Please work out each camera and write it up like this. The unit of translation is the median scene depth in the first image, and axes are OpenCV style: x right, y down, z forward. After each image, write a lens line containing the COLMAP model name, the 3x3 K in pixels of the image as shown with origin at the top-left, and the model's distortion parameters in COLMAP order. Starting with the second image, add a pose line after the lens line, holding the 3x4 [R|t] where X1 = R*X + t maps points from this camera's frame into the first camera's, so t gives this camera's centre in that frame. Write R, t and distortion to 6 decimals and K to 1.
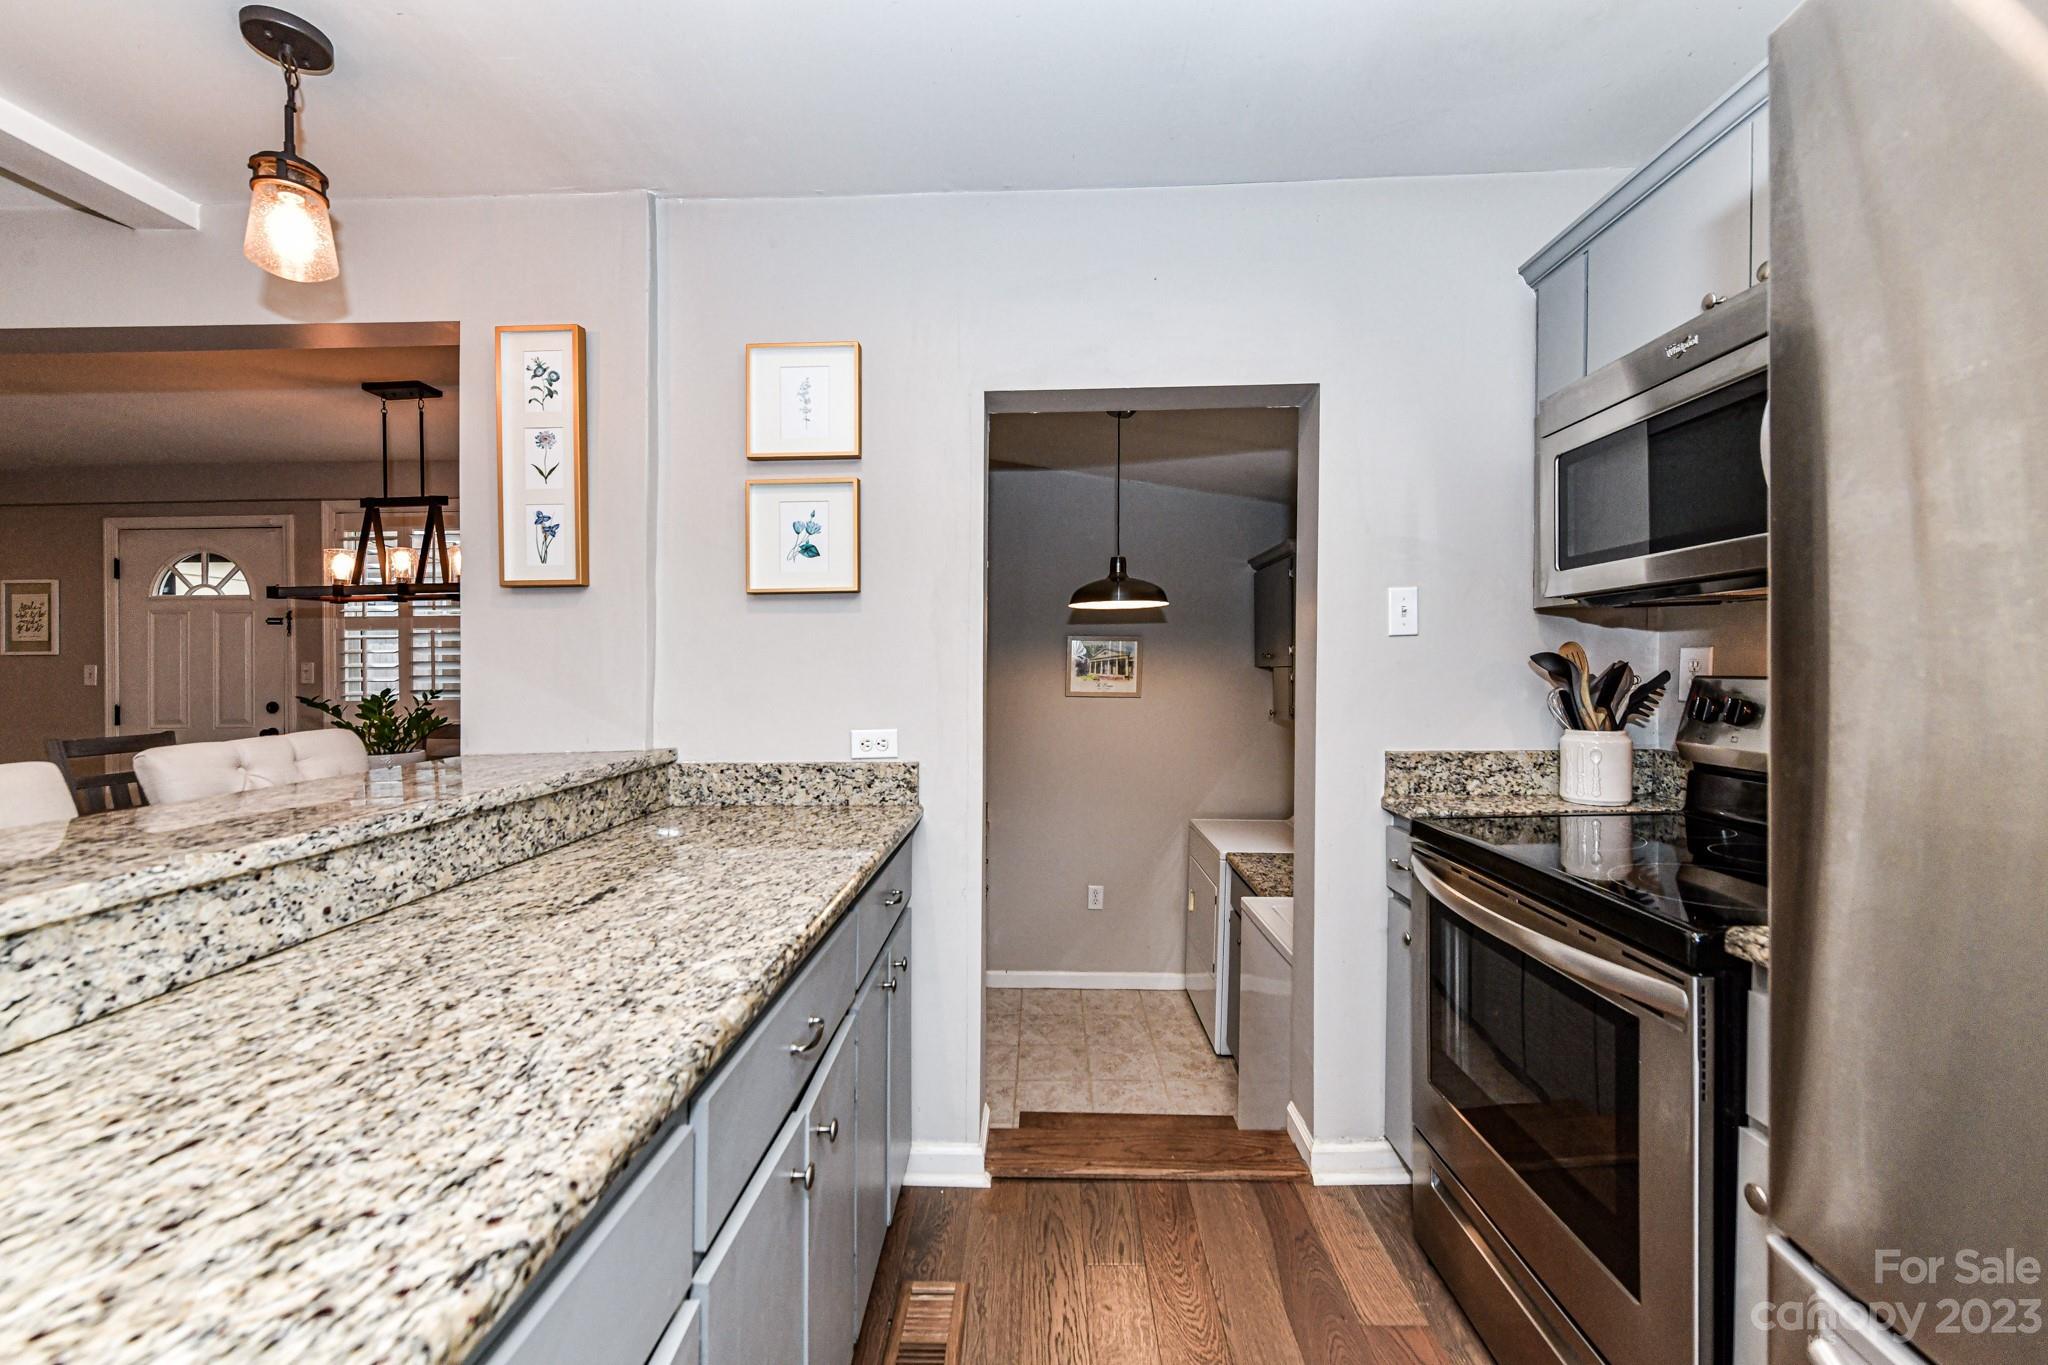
lens RADIAL K [[819.7, 0, 1024.0], [0, 819.7, 682.5], [0, 0, 1]] dist [0.022722, 0.000194]
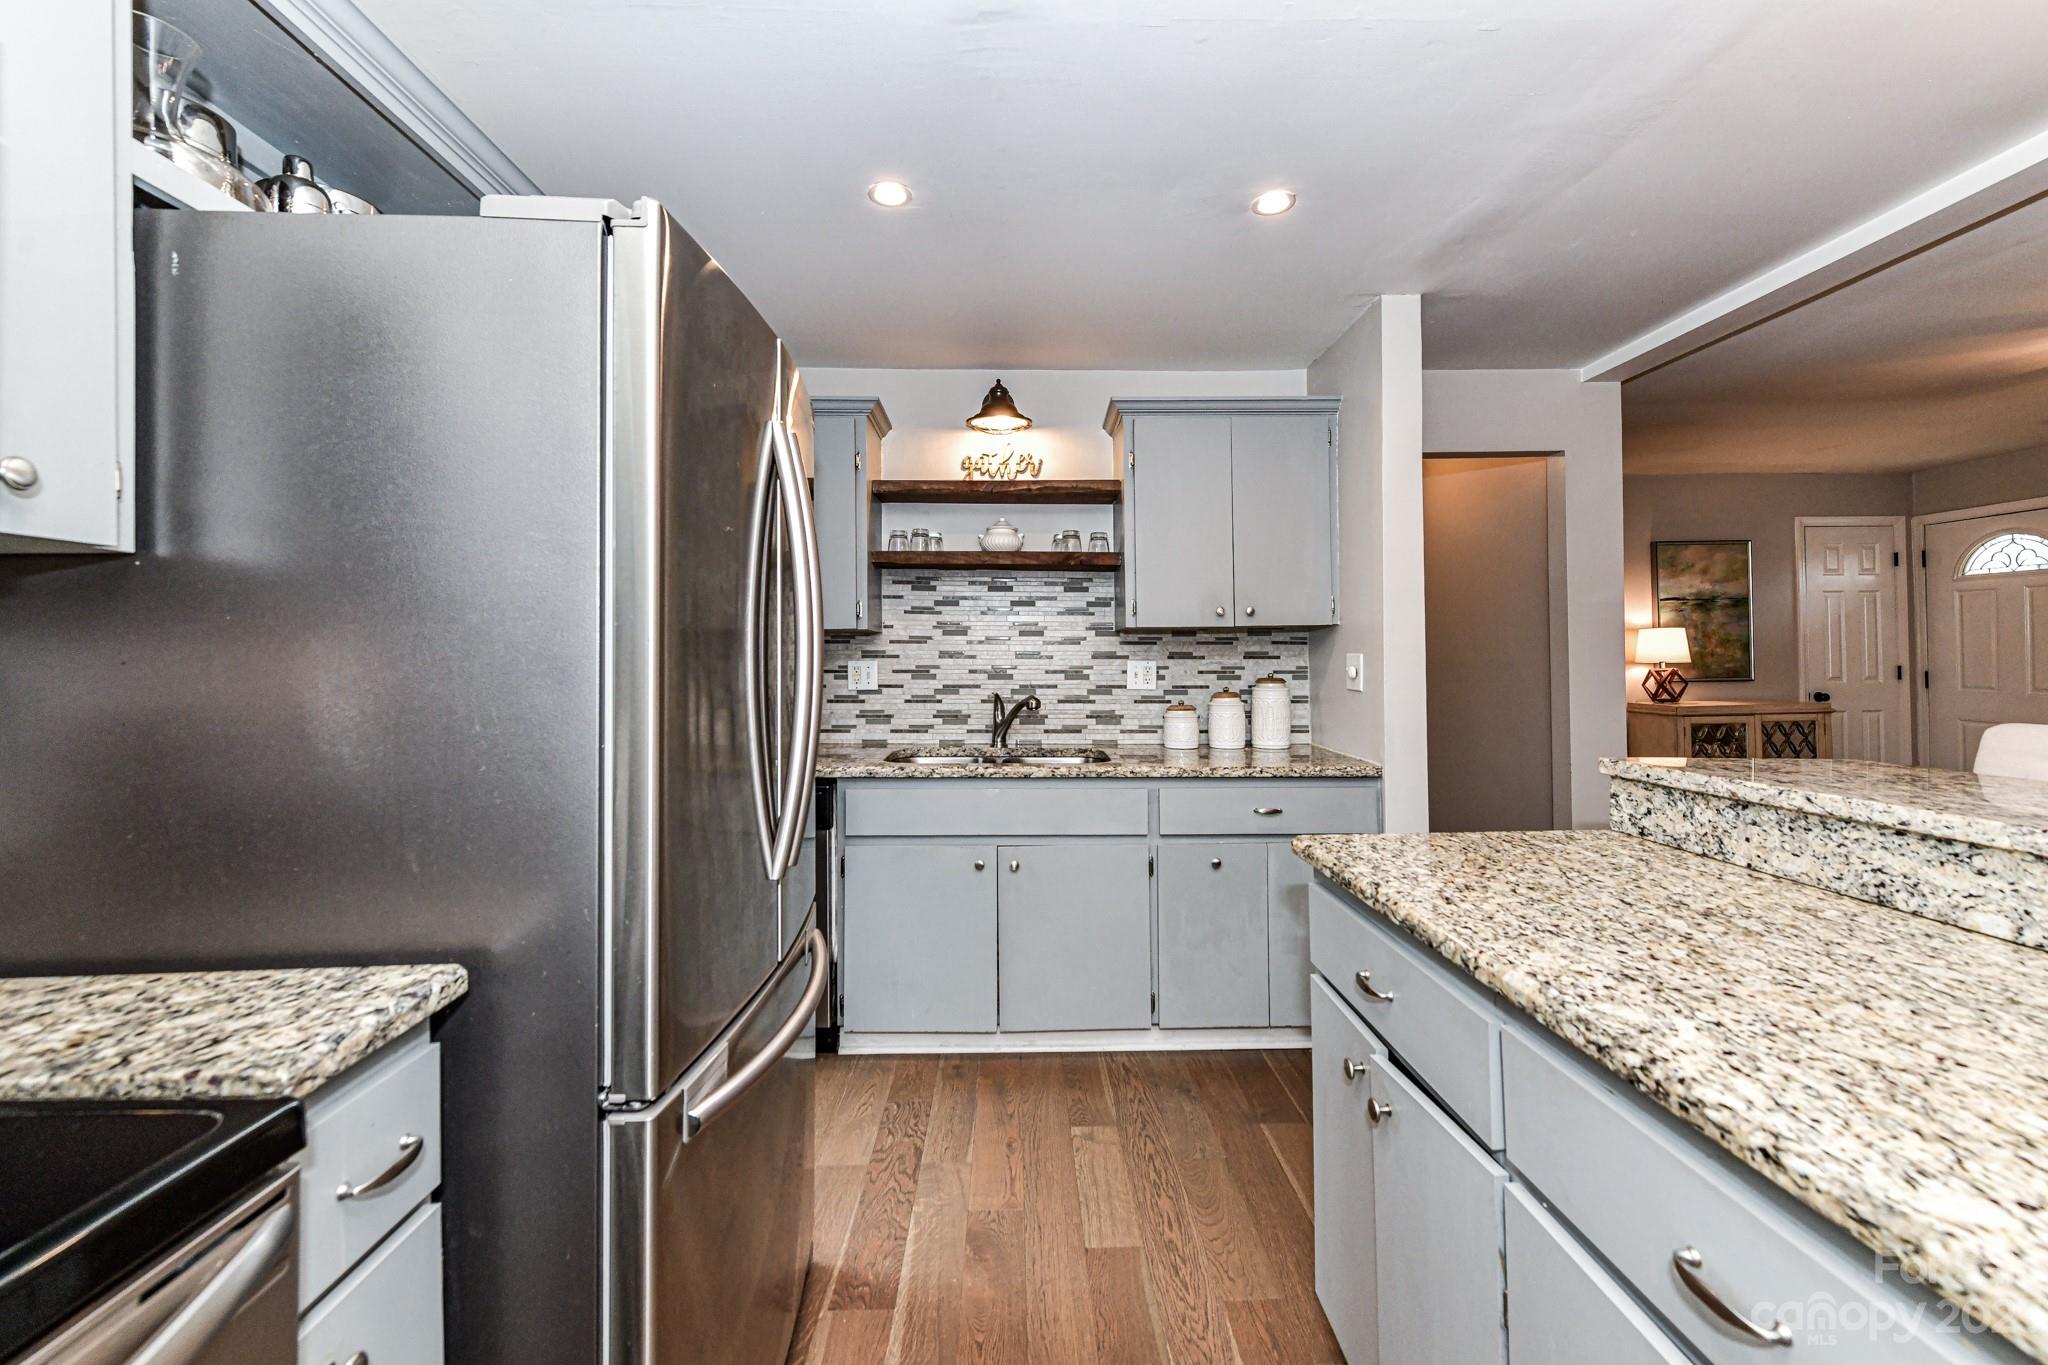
lens RADIAL K [[819.7, 0, 1024.0], [0, 819.7, 682.5], [0, 0, 1]] dist [0.022722, 0.000194]
pose [[-0.998761, 0.016681, -0.046889, 0.300242], [0.014300, 0.998613, 0.050671, -0.038153], [0.047669, 0.049938, -0.997614, 1.918796]]
